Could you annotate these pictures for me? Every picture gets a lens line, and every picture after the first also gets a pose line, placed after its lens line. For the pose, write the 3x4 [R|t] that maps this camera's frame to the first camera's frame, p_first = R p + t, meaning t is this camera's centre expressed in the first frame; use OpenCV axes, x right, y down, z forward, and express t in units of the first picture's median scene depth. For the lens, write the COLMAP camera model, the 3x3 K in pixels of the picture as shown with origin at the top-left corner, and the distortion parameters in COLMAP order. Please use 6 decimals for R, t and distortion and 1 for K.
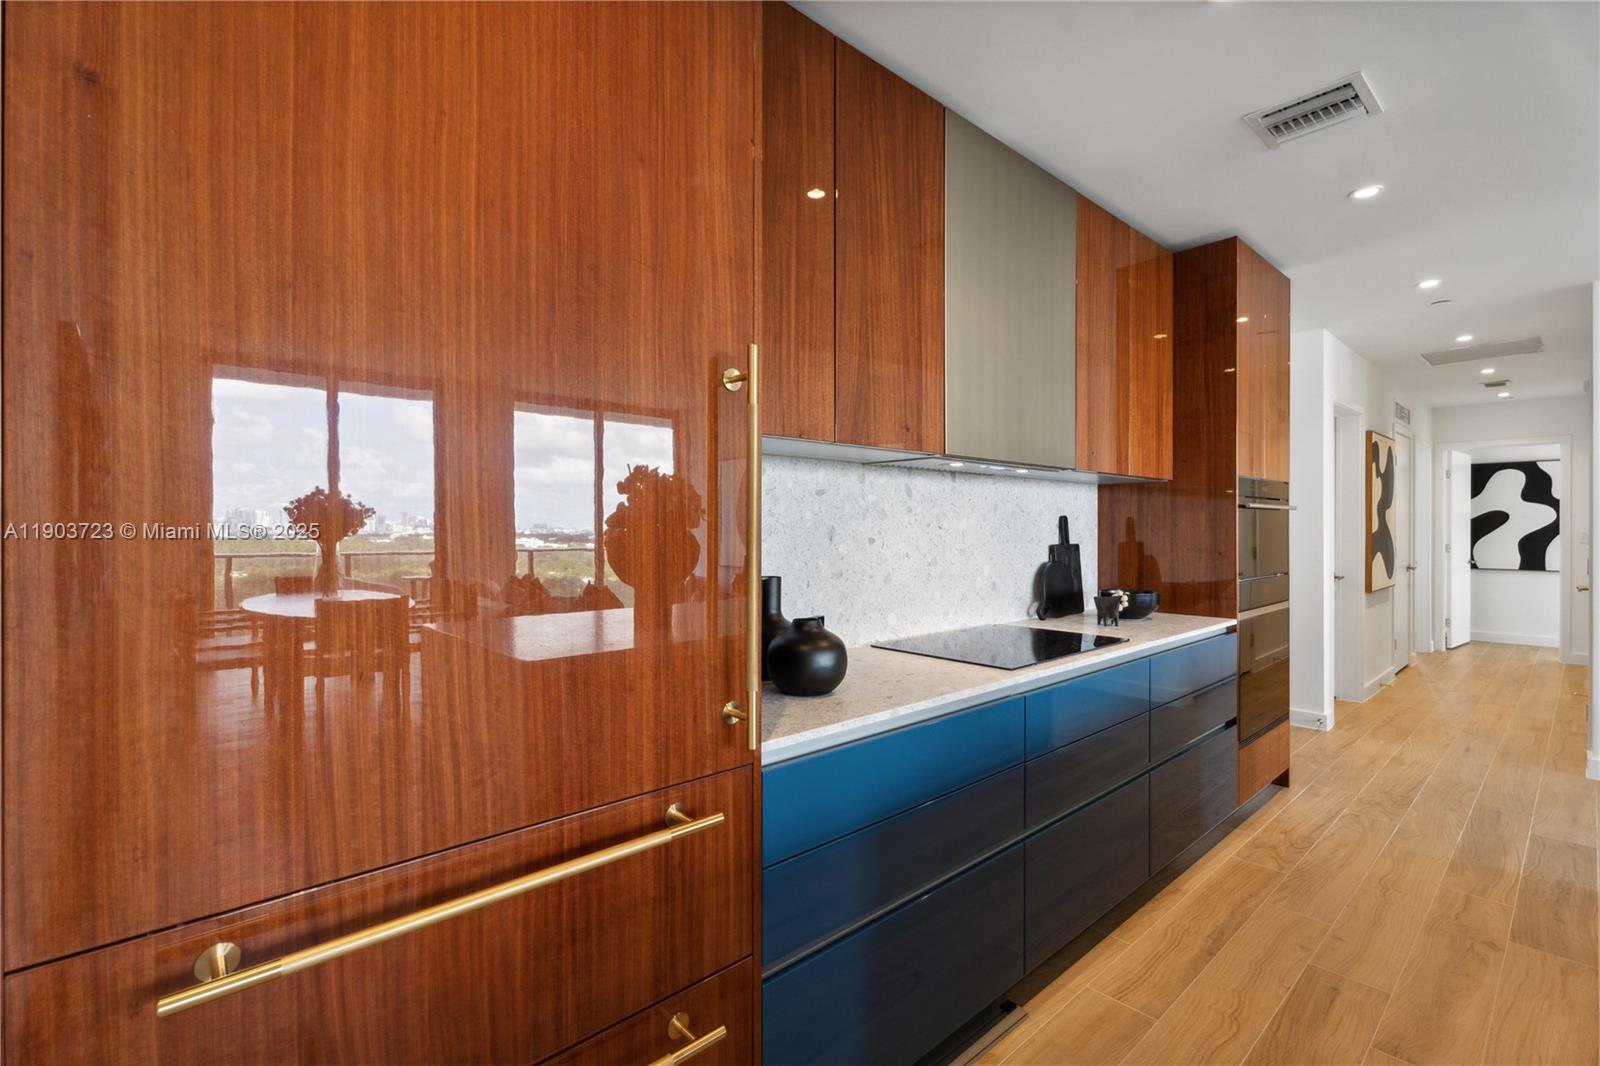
lens RADIAL K [[722.9, 0, 806.3], [0, 722.9, 549.9], [0, 0, 1]] dist [0.002332, 0.000218]
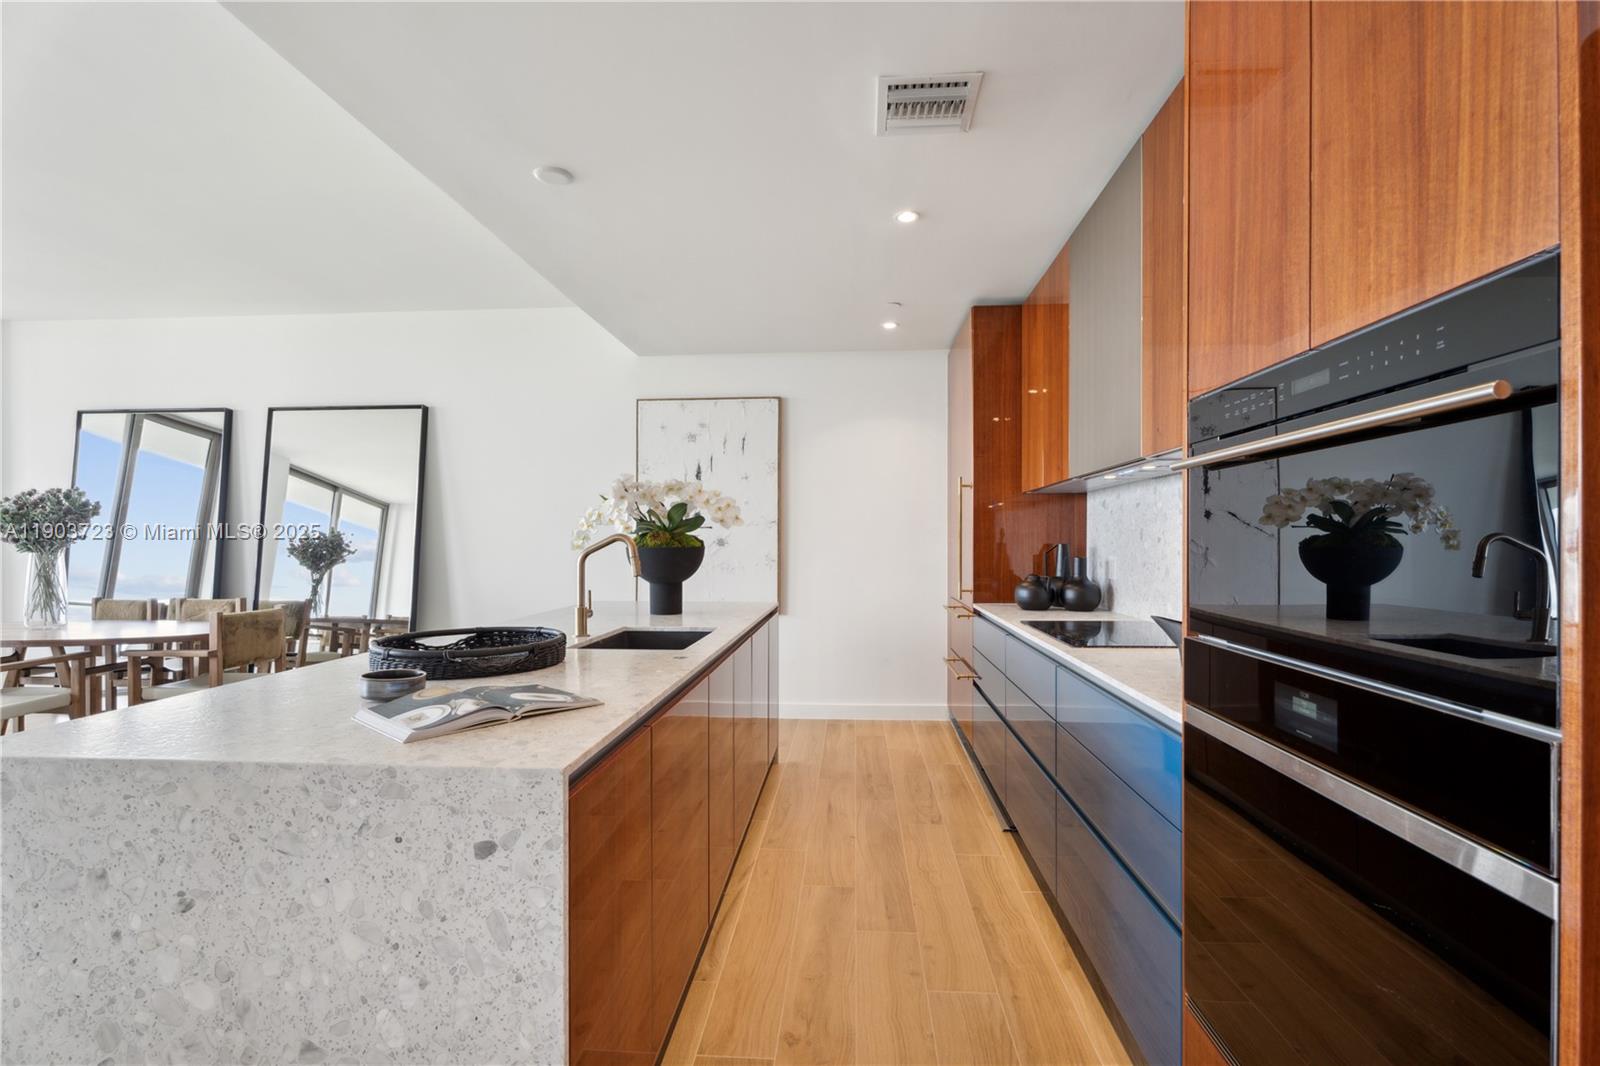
lens RADIAL K [[722.9, 0, 806.3], [0, 722.9, 549.9], [0, 0, 1]] dist [0.002332, 0.000218]
pose [[-0.728373, 0.016589, -0.684980, 1.474528], [0.002564, 0.999766, 0.021485, -0.024742], [0.685176, 0.013893, -0.728245, 1.590152]]
